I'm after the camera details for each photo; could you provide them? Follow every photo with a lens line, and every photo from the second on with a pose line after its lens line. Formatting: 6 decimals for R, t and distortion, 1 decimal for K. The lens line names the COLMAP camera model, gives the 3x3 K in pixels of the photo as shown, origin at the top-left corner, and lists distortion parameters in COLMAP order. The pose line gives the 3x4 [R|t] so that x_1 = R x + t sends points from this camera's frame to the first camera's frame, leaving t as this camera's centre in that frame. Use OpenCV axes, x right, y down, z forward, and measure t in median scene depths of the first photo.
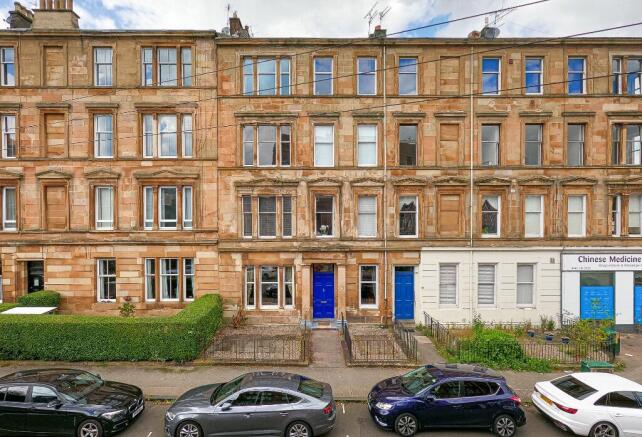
lens RADIAL K [[313.1, 0, 317.1], [0, 313.1, 233.0], [0, 0, 1]] dist [-0.000436, -0.000324]
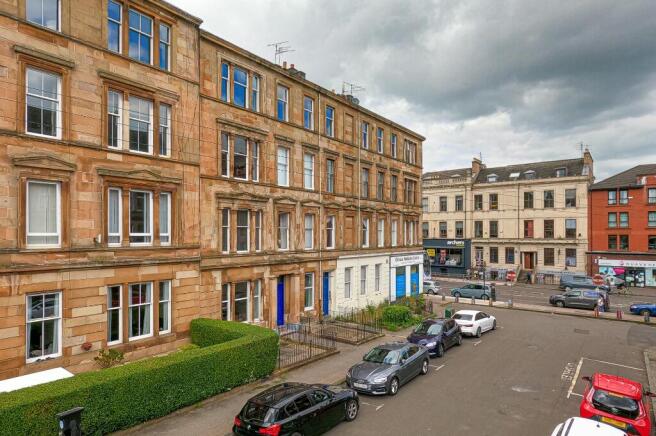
lens RADIAL K [[383.7, 0, 323.6], [0, 383.7, 236.4], [0, 0, 1]] dist [-0.001182, 0.000493]
pose [[0.623868, 0.002006, 0.781528, -0.941209], [0.007596, 0.999934, -0.008630, -0.022951], [-0.781493, 0.011321, 0.623811, 0.055423]]
